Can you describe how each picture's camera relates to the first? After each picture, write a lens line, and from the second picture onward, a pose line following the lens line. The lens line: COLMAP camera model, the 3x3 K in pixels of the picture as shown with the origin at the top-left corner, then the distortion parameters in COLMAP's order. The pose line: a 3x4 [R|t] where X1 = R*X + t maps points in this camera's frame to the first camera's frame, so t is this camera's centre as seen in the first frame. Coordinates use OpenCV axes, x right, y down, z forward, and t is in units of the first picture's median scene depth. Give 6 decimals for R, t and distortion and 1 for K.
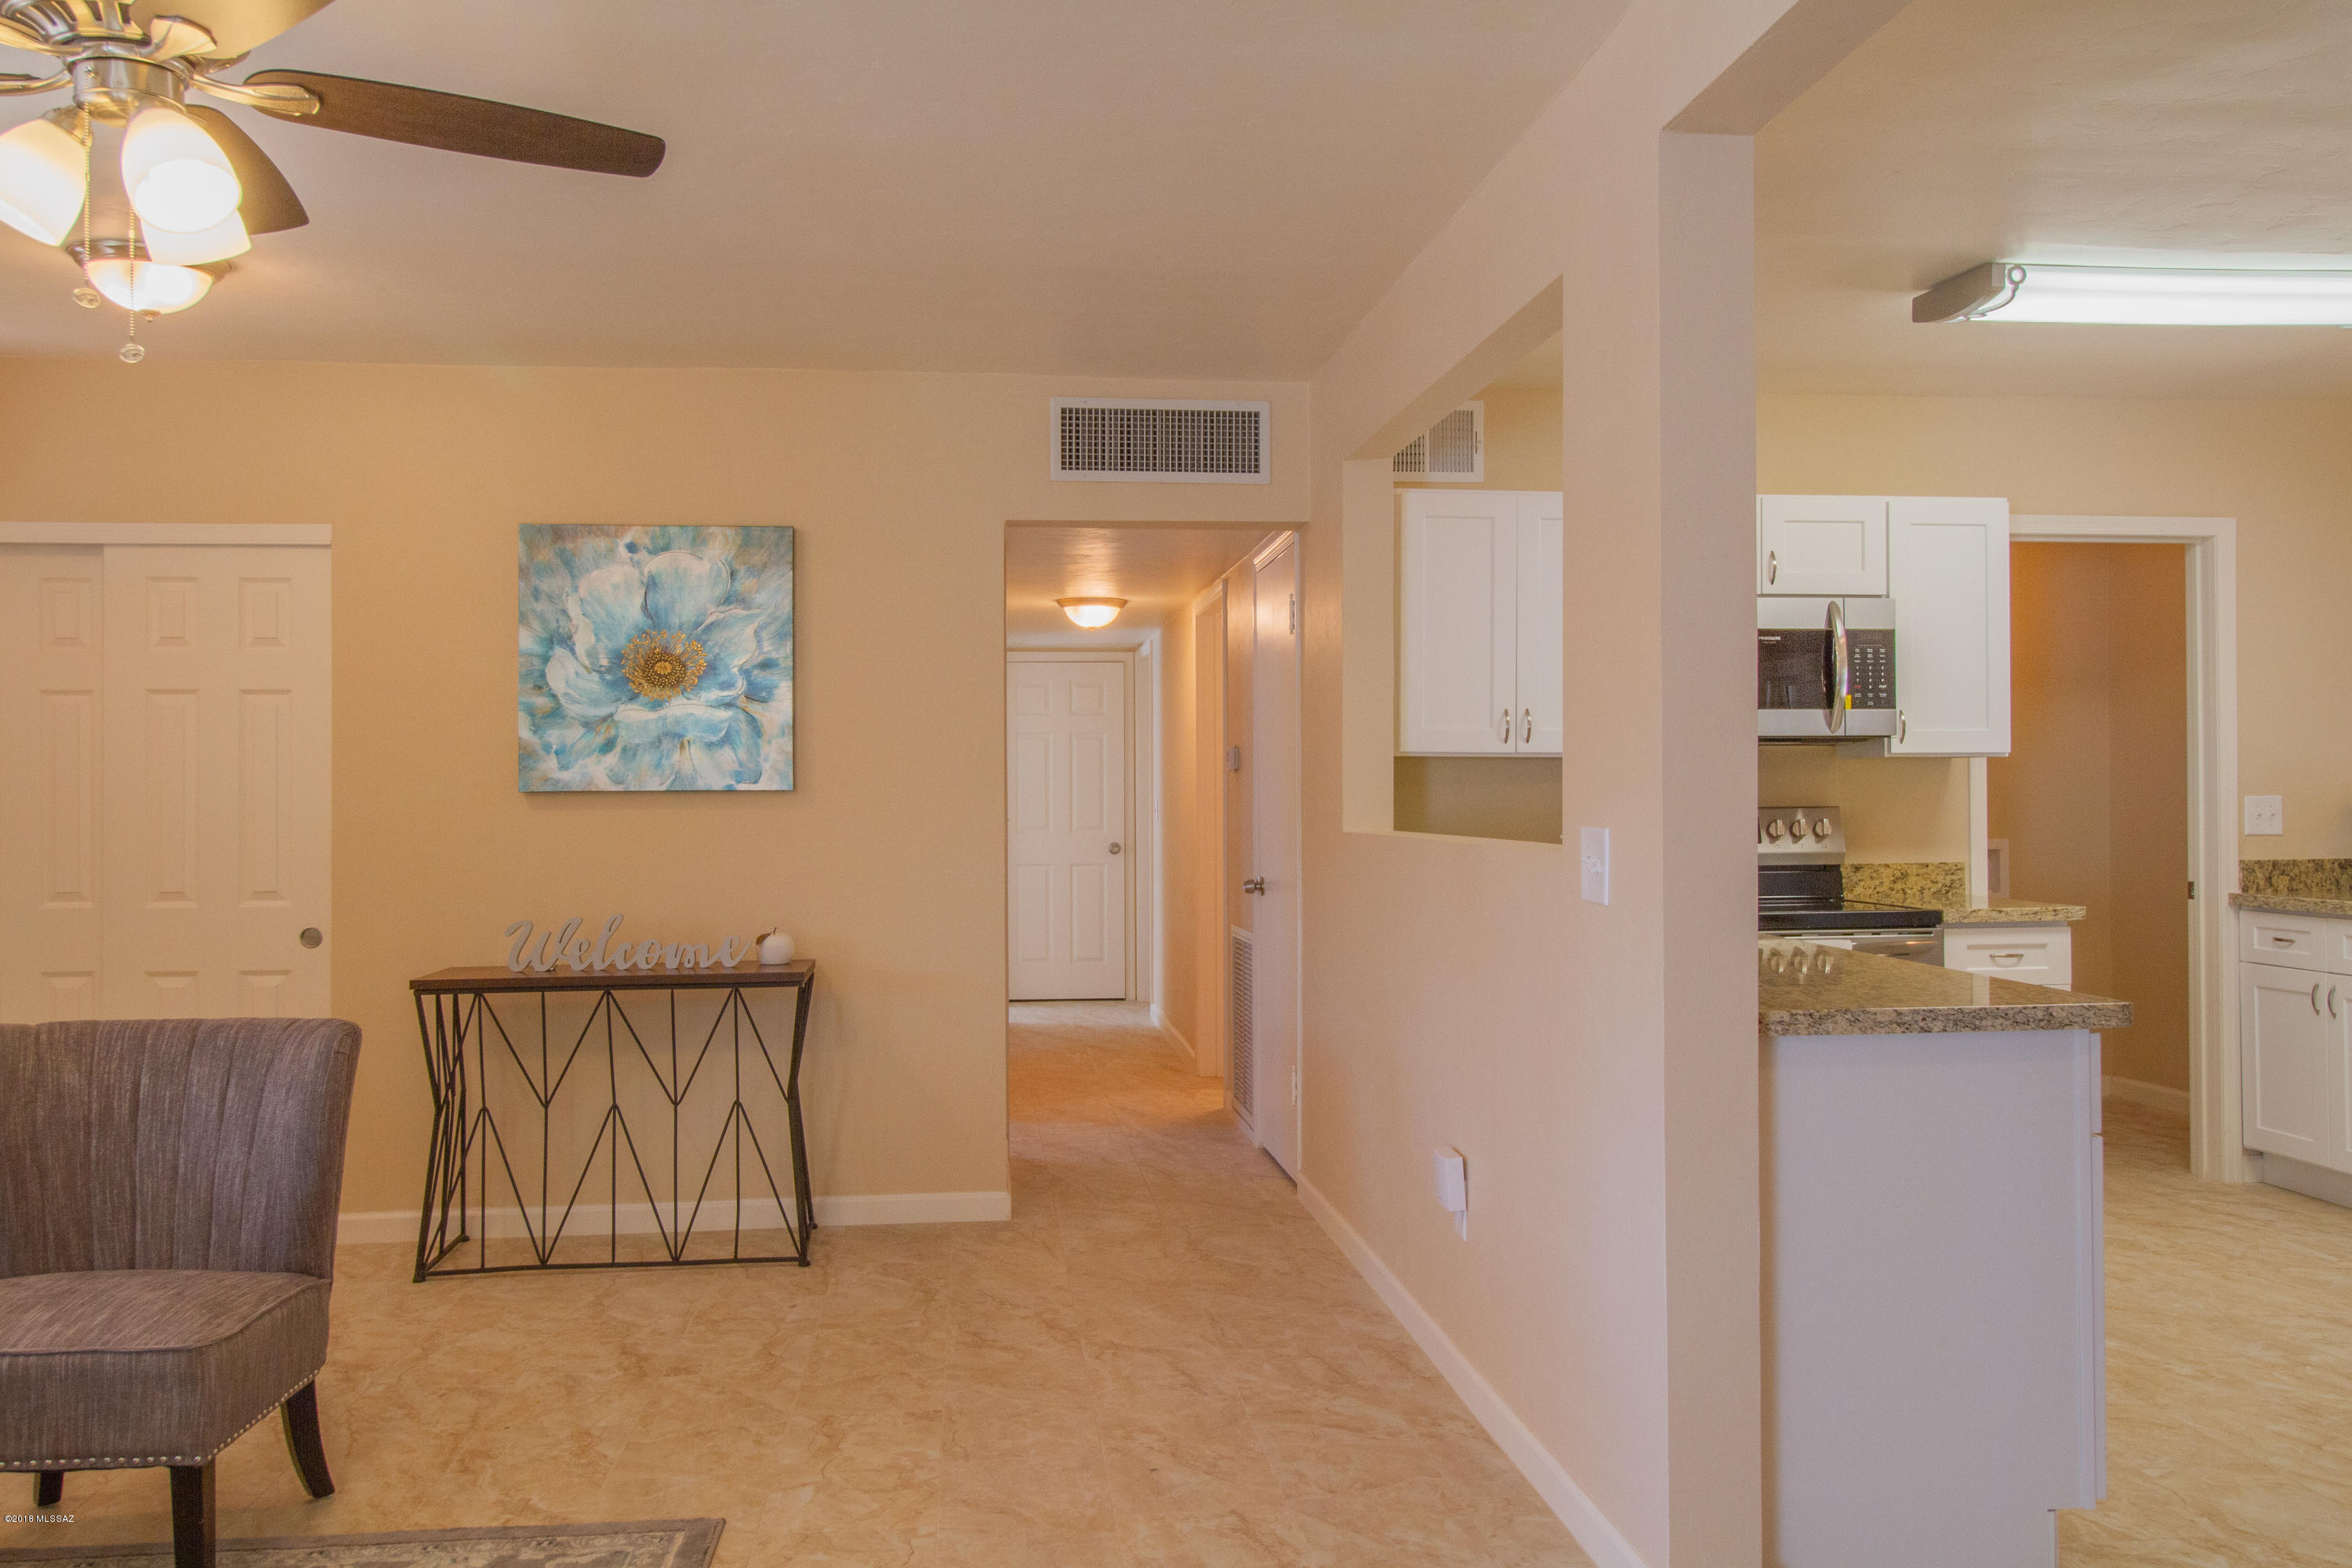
lens RADIAL K [[1844.8, 0, 1191.9], [0, 1844.8, 782.5], [0, 0, 1]] dist [0.006544, -0.015818]
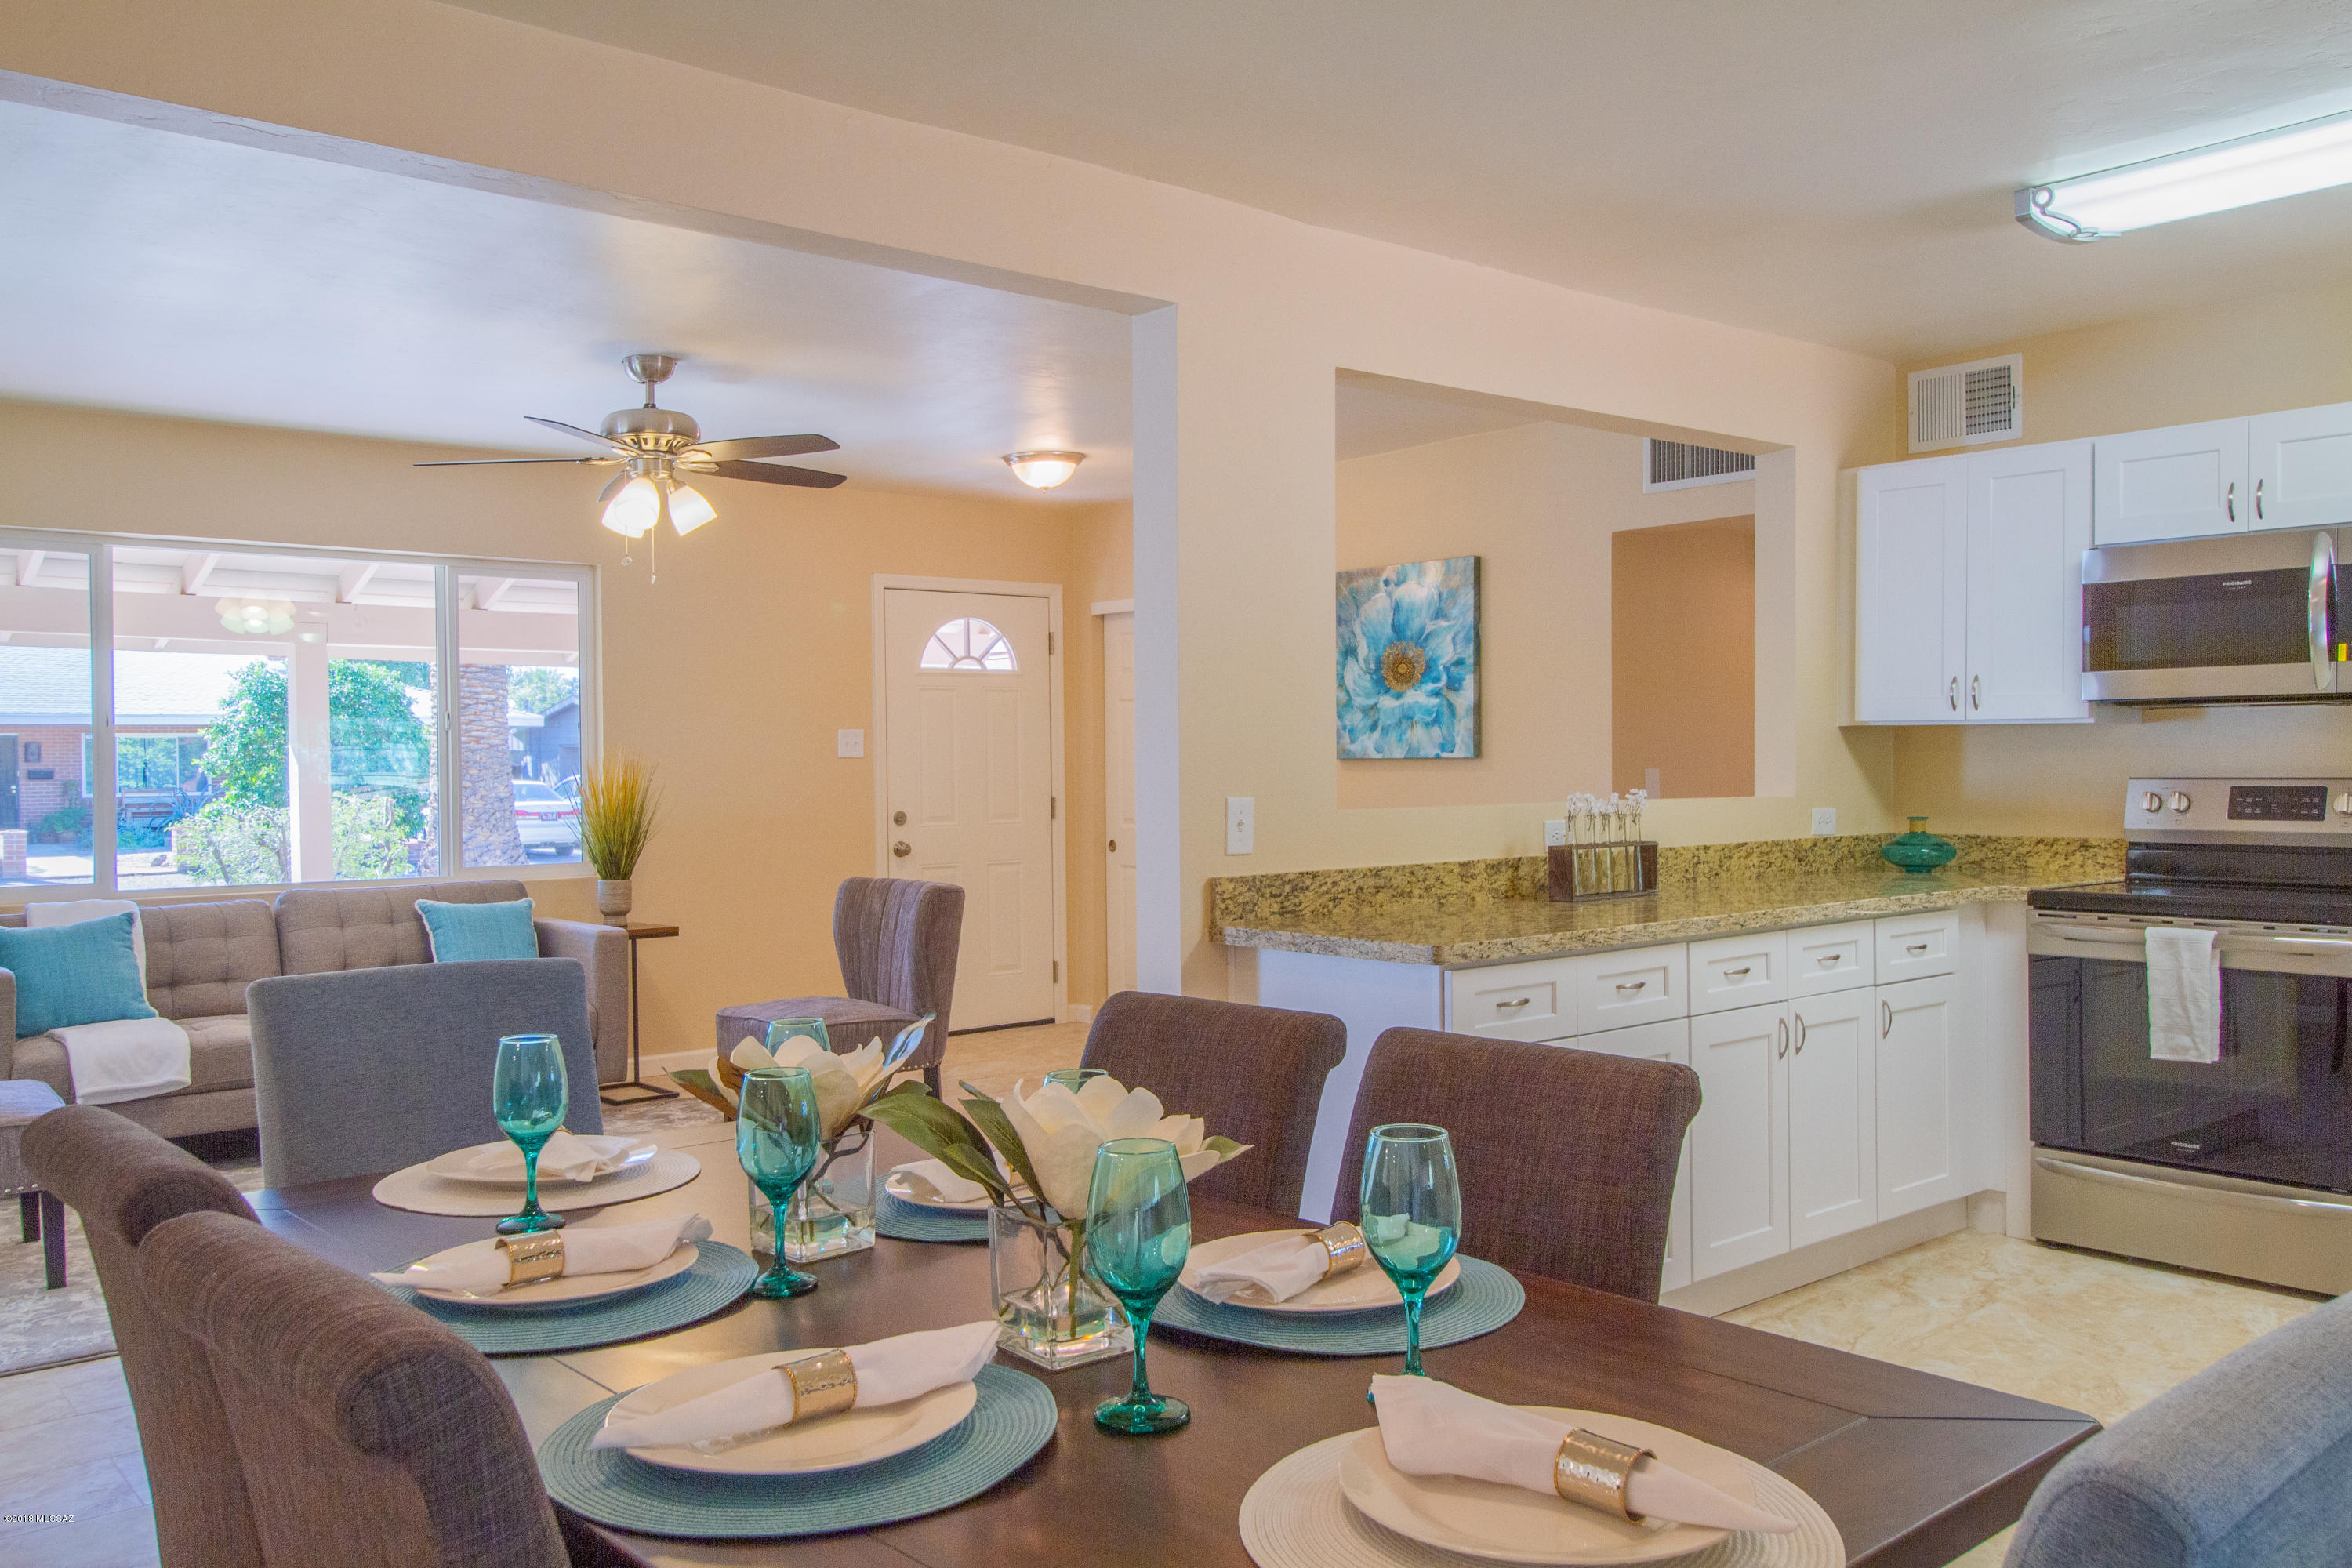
lens RADIAL K [[1844.8, 0, 1169.7], [0, 1844.8, 768.3], [0, 0, 1]] dist [0.006544, -0.015818]
pose [[0.548529, 0.004956, -0.836117, 0.759507], [0.006691, 0.999924, 0.010317, -0.003278], [0.836105, -0.011253, 0.548454, 0.104793]]
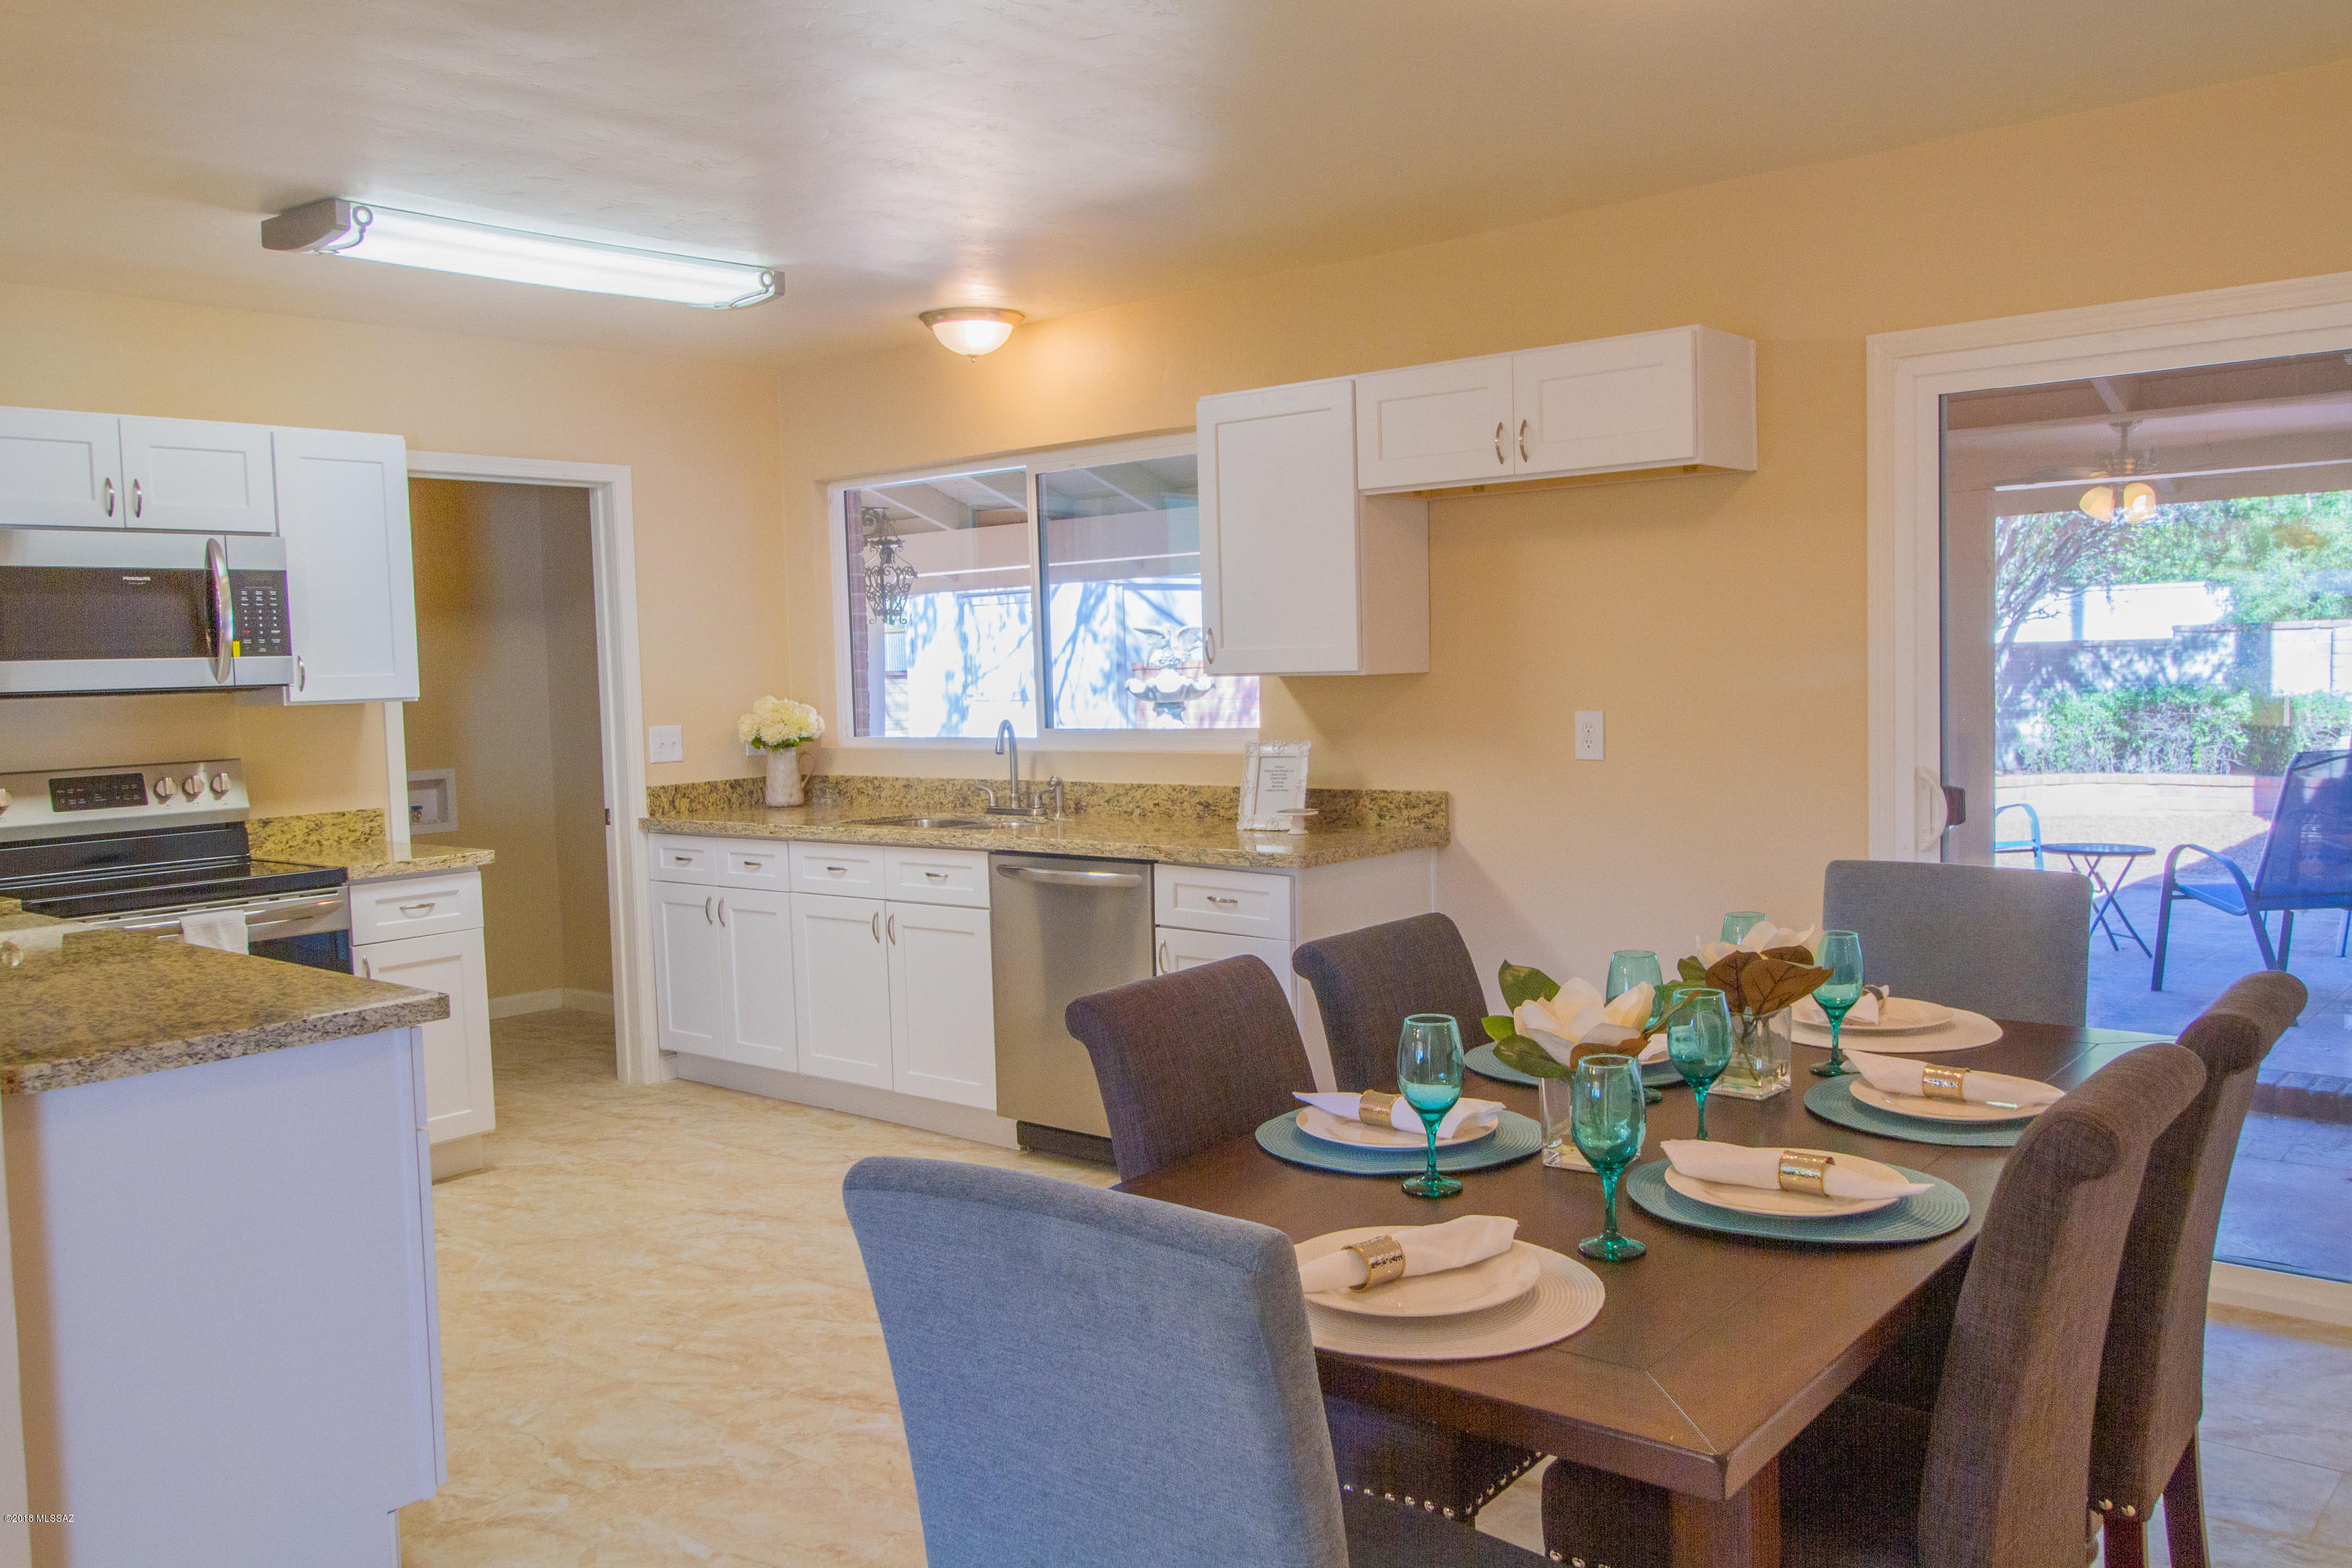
lens RADIAL K [[1844.8, 0, 1193.1], [0, 1844.8, 796.4], [0, 0, 1]] dist [0.006544, -0.015818]
pose [[0.722939, -0.067428, 0.687614, 0.061364], [0.022386, 0.996990, 0.074229, -0.027790], [-0.690549, -0.038271, 0.722273, -0.001588]]
